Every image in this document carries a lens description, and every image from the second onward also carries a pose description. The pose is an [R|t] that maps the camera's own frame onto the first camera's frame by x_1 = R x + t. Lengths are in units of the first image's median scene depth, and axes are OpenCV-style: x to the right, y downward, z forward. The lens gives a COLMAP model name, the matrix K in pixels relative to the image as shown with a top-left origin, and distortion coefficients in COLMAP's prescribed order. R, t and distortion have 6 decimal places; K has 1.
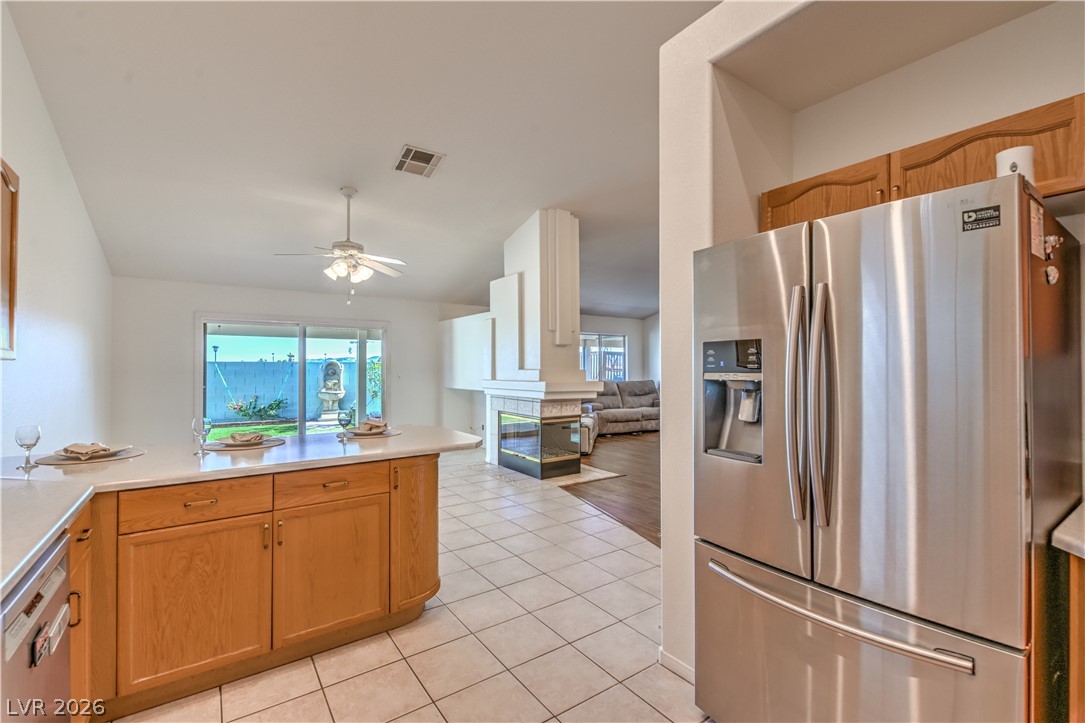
lens RADIAL K [[465.1, 0, 540.2], [0, 465.1, 365.4], [0, 0, 1]] dist [0.013397, -0.008069]
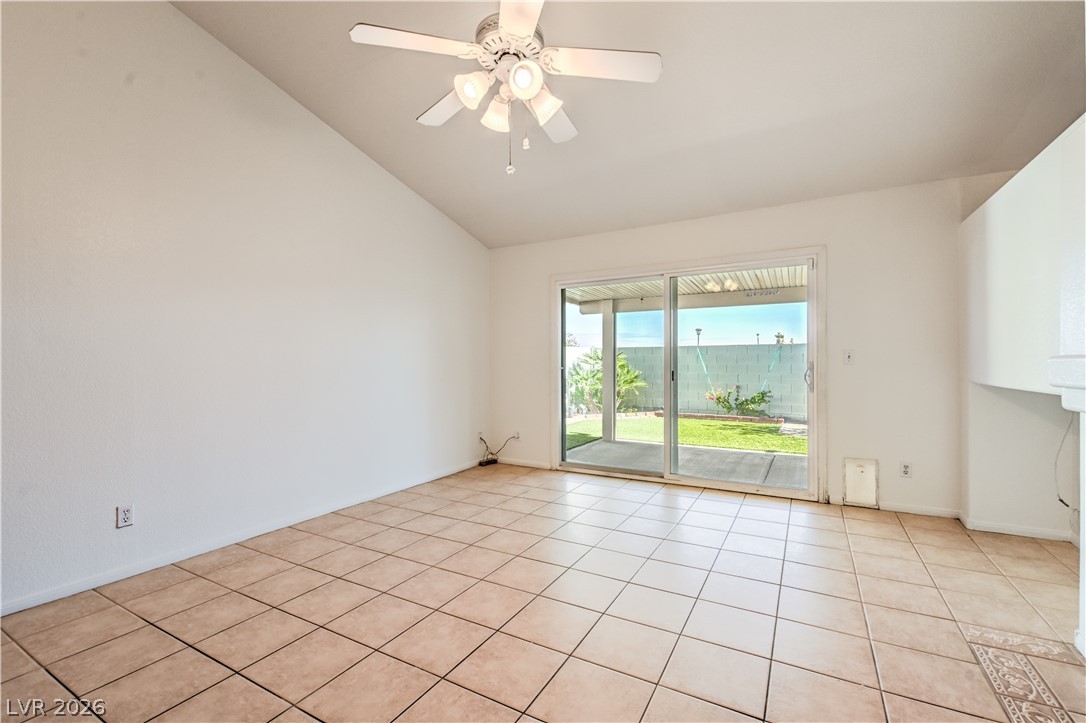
lens RADIAL K [[465.5, 0, 543.8], [0, 465.5, 363.0], [0, 0, 1]] dist [0.013397, -0.008069]
pose [[0.427490, 0.003434, -0.904013, -0.001631], [0.007281, 0.999947, 0.007242, 0.021789], [0.903991, -0.009678, 0.427443, 0.432433]]
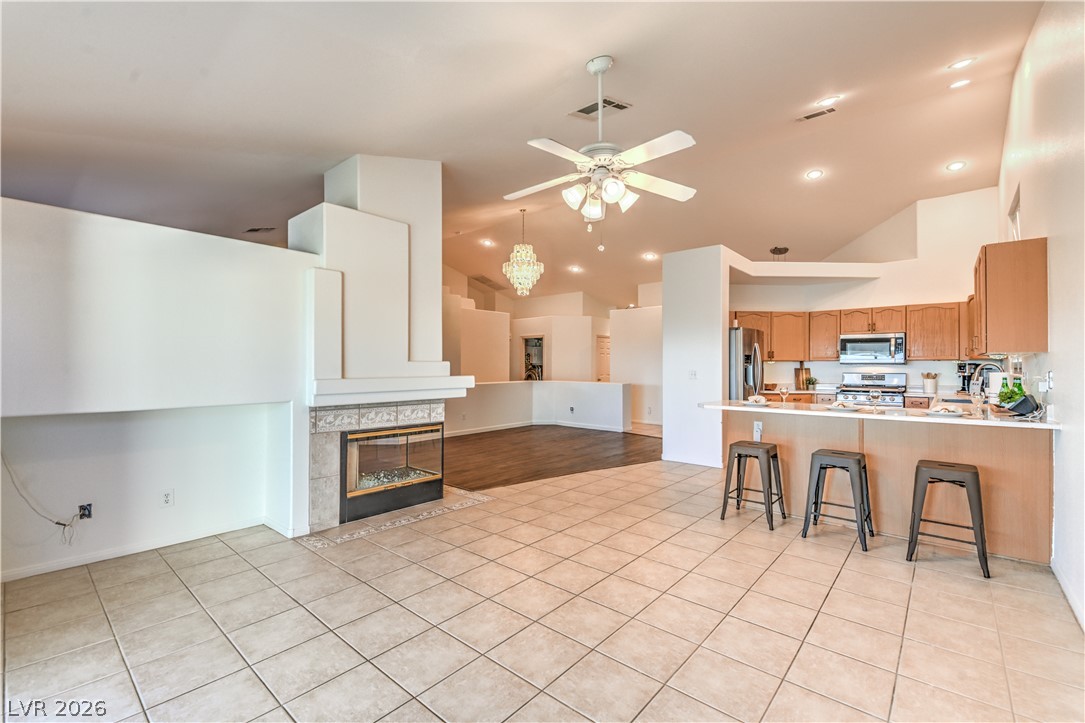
lens RADIAL K [[465.1, 0, 544.2], [0, 465.1, 362.3], [0, 0, 1]] dist [0.013397, -0.008069]
pose [[-0.241426, 0.010954, 0.970357, -0.508604], [-0.005577, 0.999904, -0.012675, 0.011418], [-0.970403, -0.008472, -0.241342, 0.628288]]
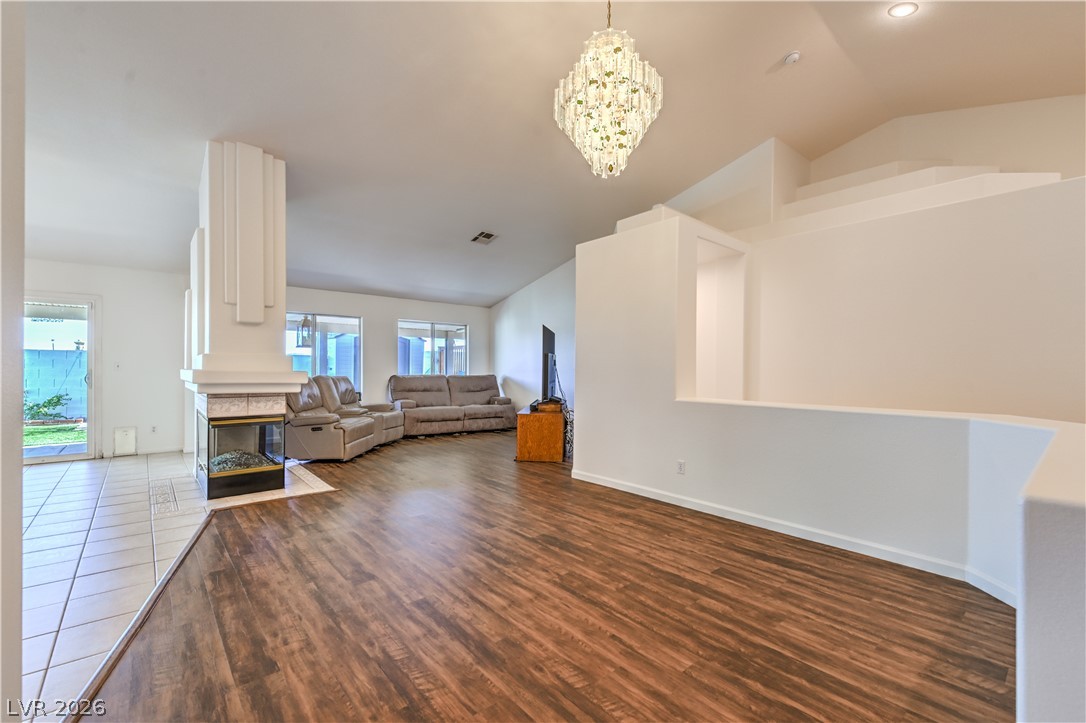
lens RADIAL K [[465.5, 0, 541.7], [0, 465.5, 366.6], [0, 0, 1]] dist [0.013397, -0.008069]
pose [[0.995094, 0.009865, 0.098439, 0.283421], [-0.010463, 0.999930, 0.005564, 0.012146], [-0.098378, -0.006567, 0.995127, 0.117846]]
